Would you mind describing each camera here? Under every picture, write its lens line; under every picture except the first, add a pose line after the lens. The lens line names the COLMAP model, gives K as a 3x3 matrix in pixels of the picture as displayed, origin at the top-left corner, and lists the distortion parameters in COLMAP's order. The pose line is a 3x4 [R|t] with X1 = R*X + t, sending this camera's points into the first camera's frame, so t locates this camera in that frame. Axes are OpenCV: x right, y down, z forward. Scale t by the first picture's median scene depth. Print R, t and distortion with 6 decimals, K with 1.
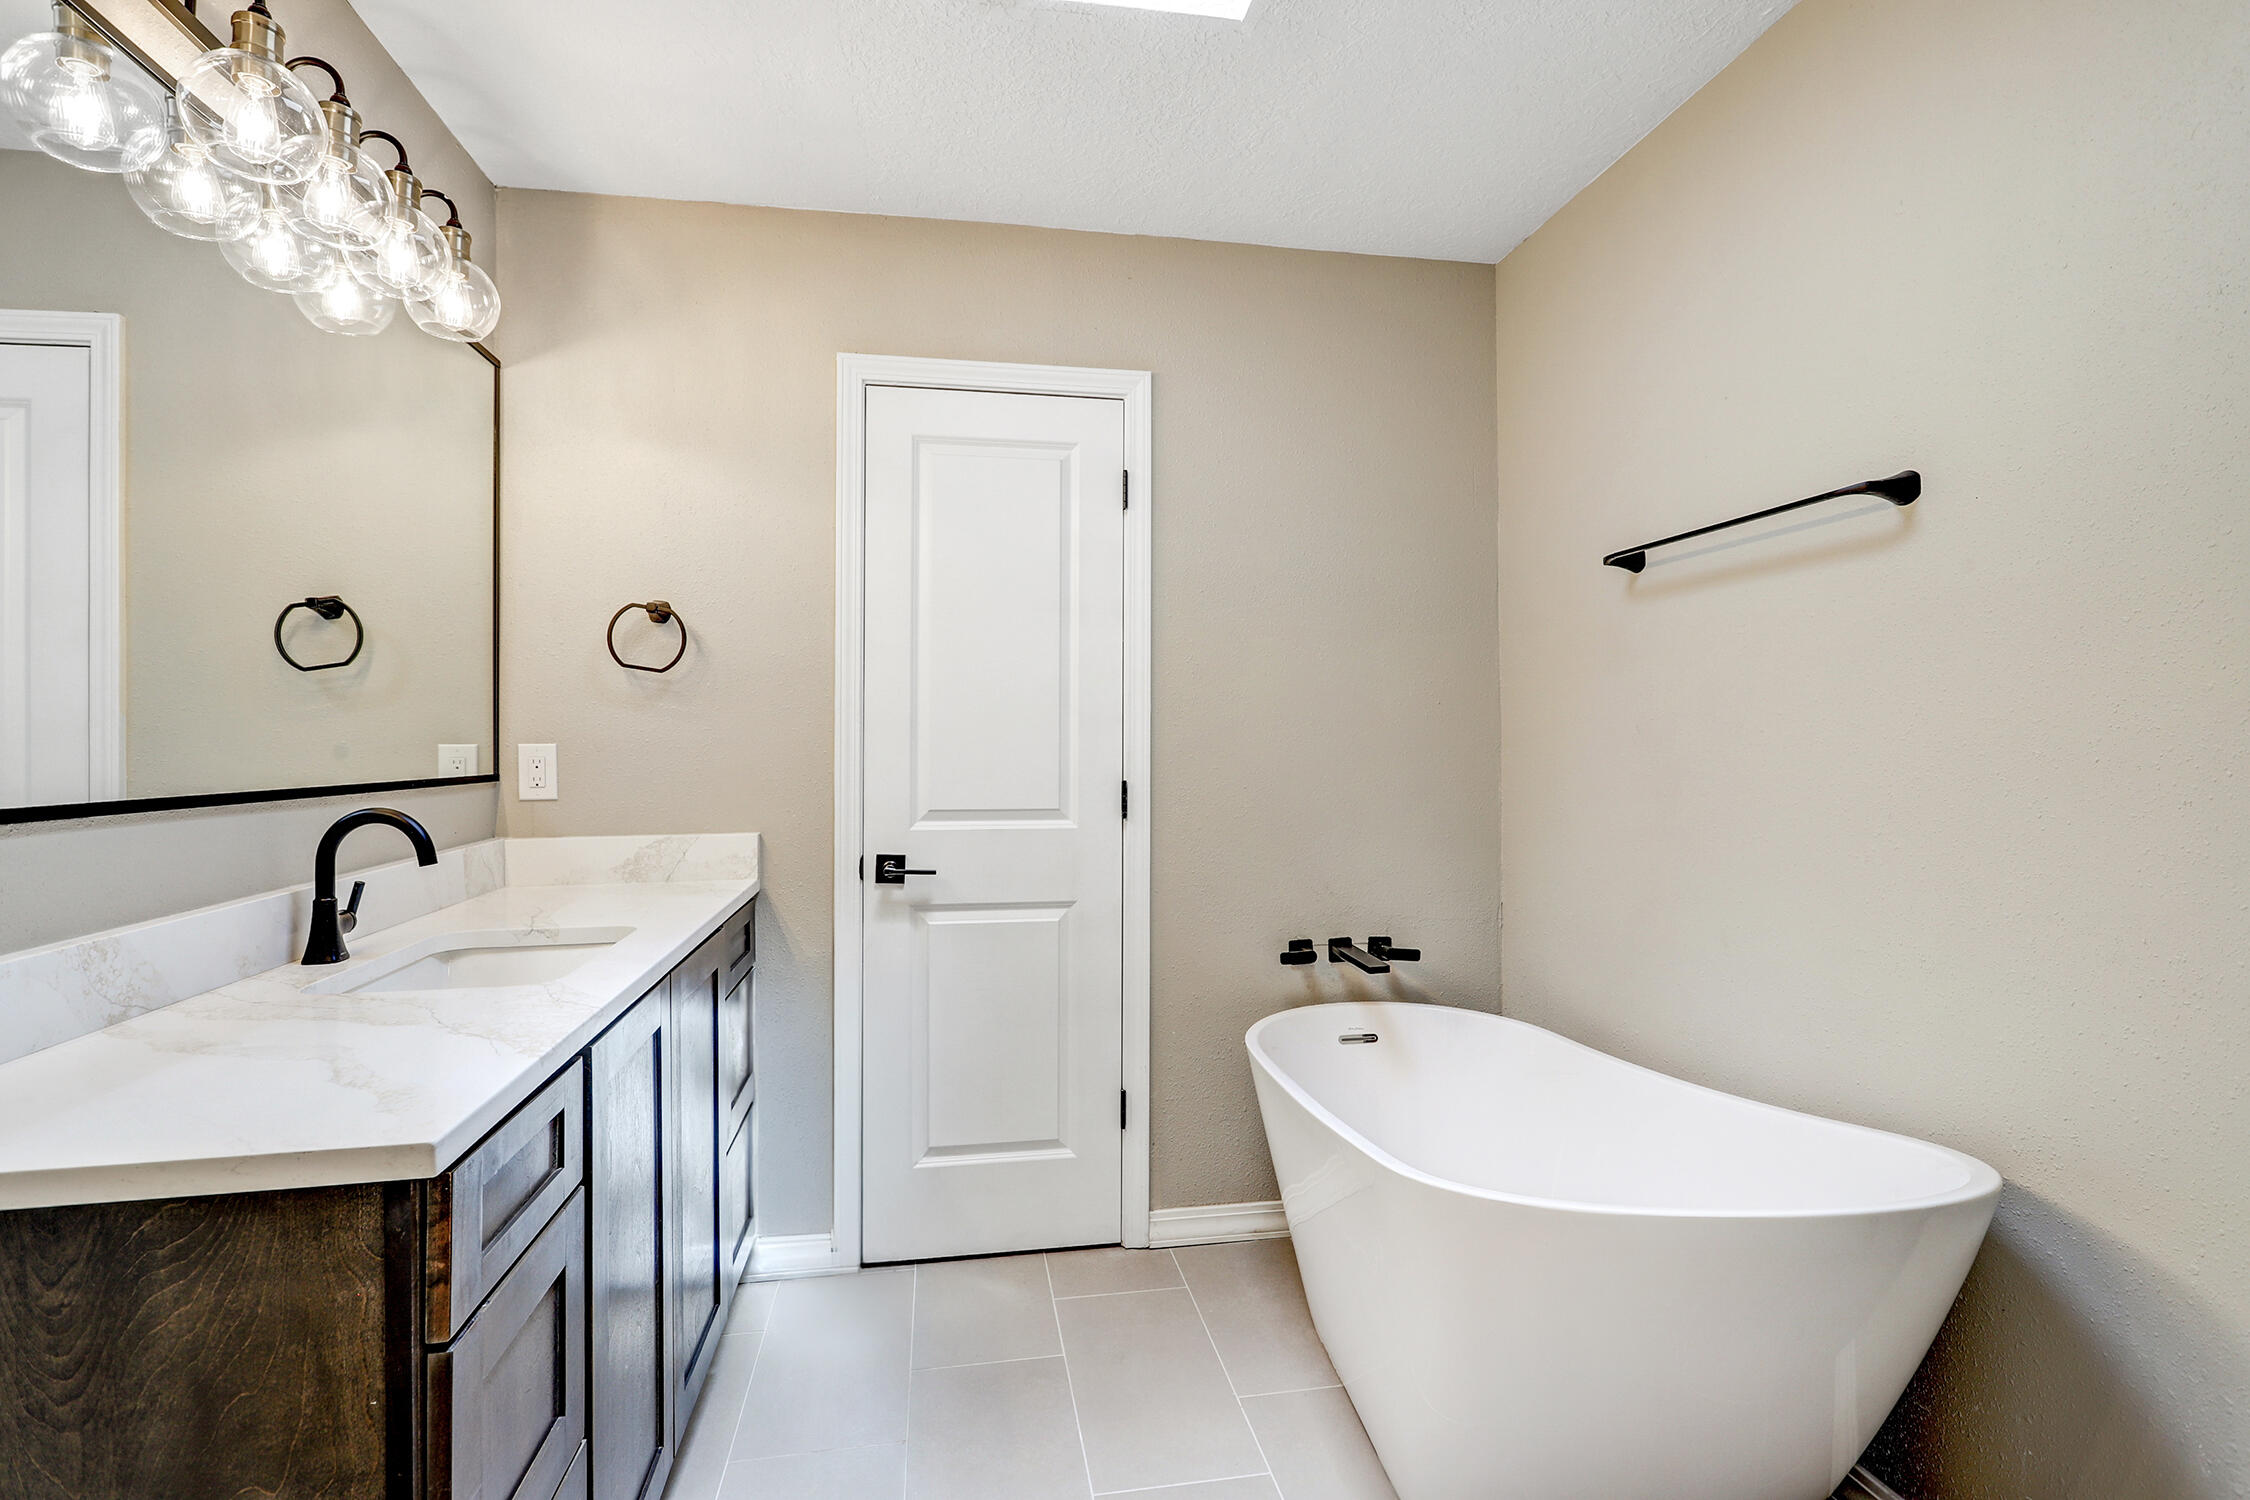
lens RADIAL K [[1086.6, 0, 1118.5], [0, 1086.6, 744.0], [0, 0, 1]] dist [0.002668, 0.001012]
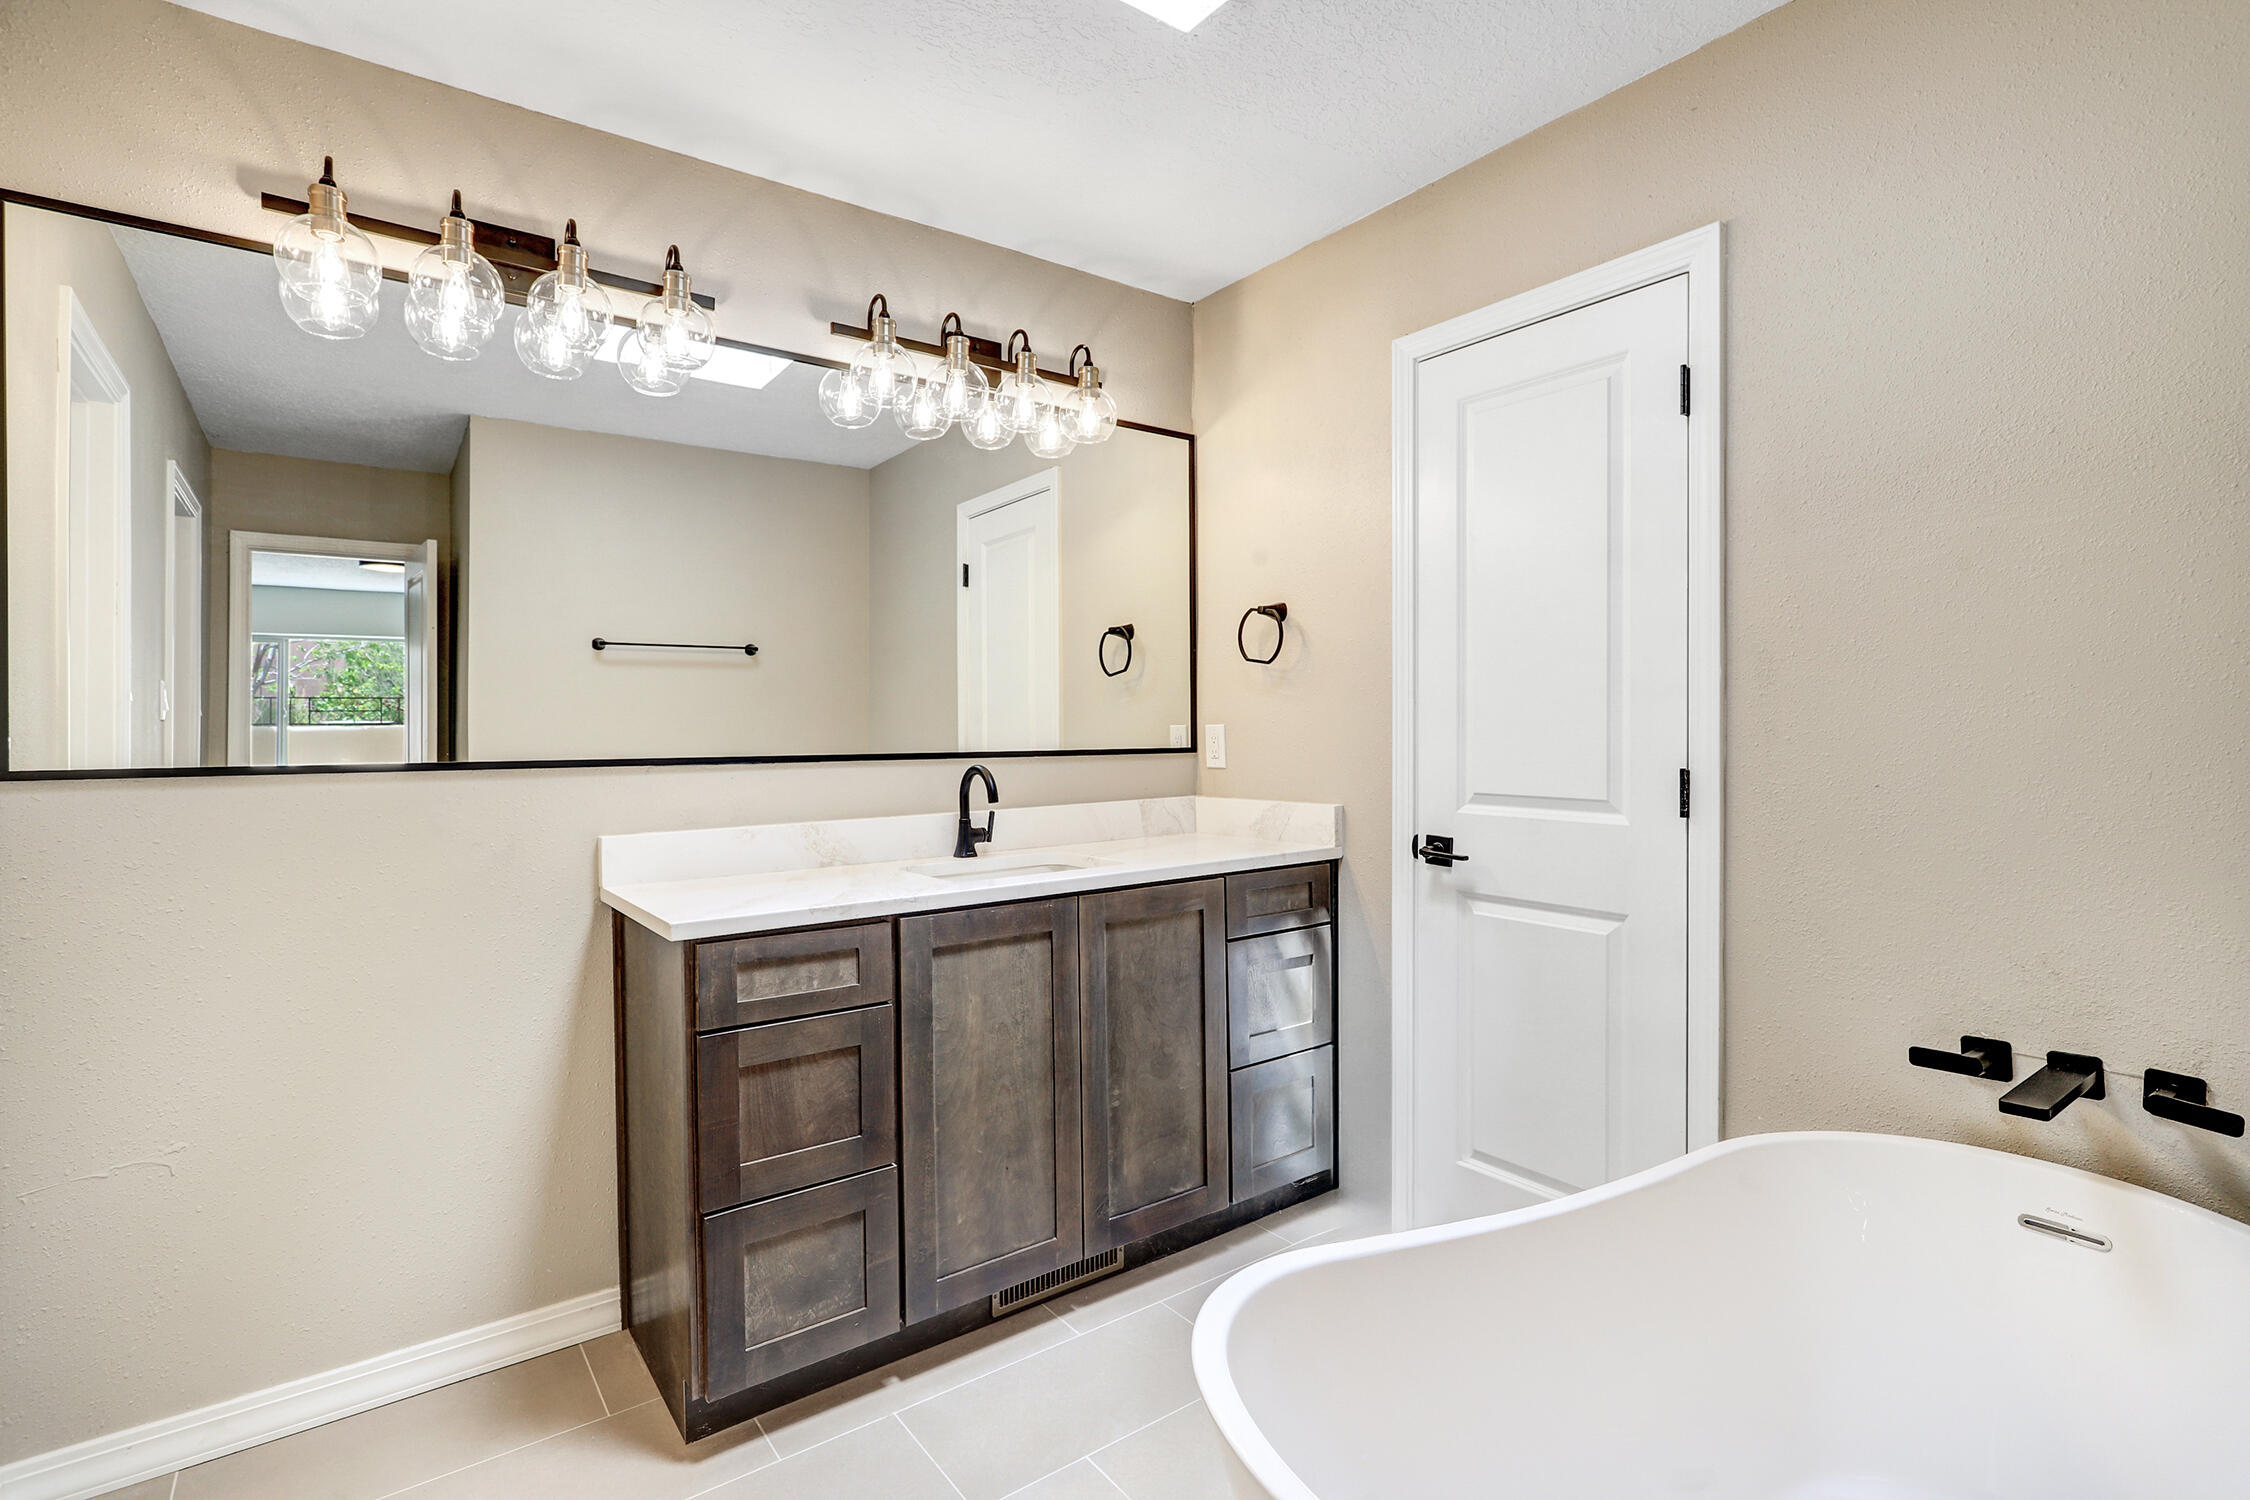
lens RADIAL K [[1086.6, 0, 1115.0], [0, 1086.6, 742.2], [0, 0, 1]] dist [0.002668, 0.001012]
pose [[0.443746, 0.011020, -0.896085, 0.539442], [0.002924, 0.999901, 0.013745, 0.002842], [0.896148, -0.008720, 0.443670, 0.305245]]
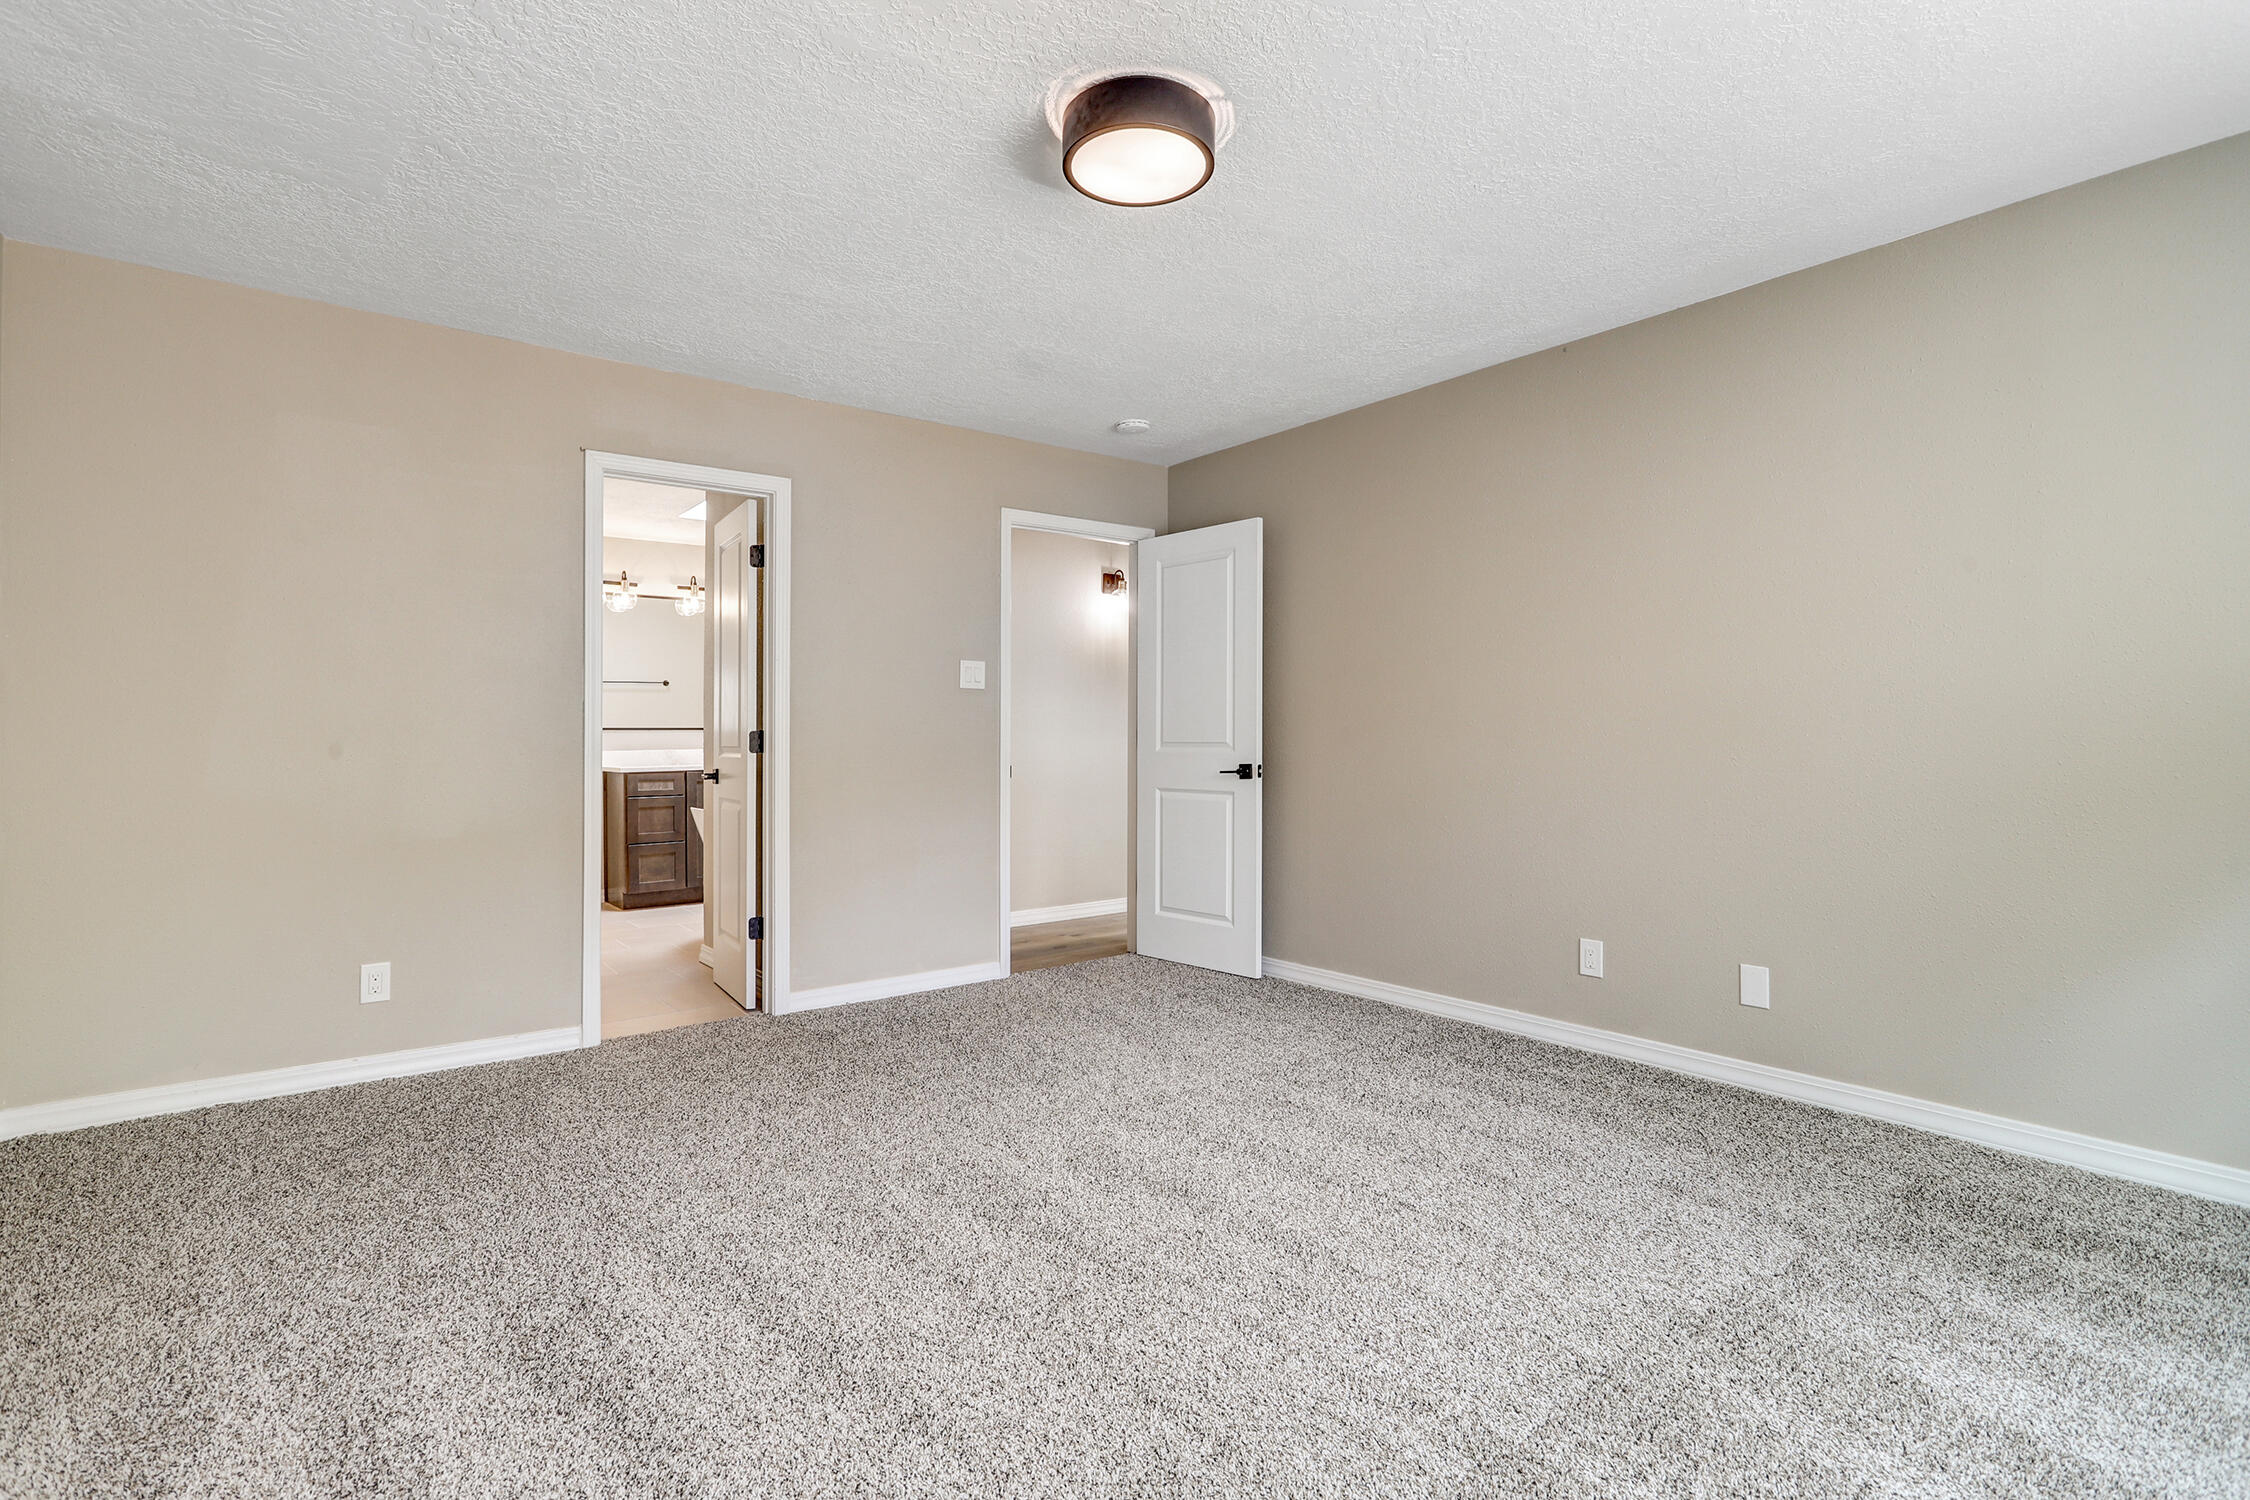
lens RADIAL K [[1086.6, 0, 1127.4], [0, 1086.6, 743.0], [0, 0, 1]] dist [0.002668, 0.001012]
pose [[0.483468, 0.003677, -0.875354, 3.381639], [-0.001939, 0.999993, 0.003129, 0.071378], [0.875360, 0.000184, 0.483472, 0.113315]]
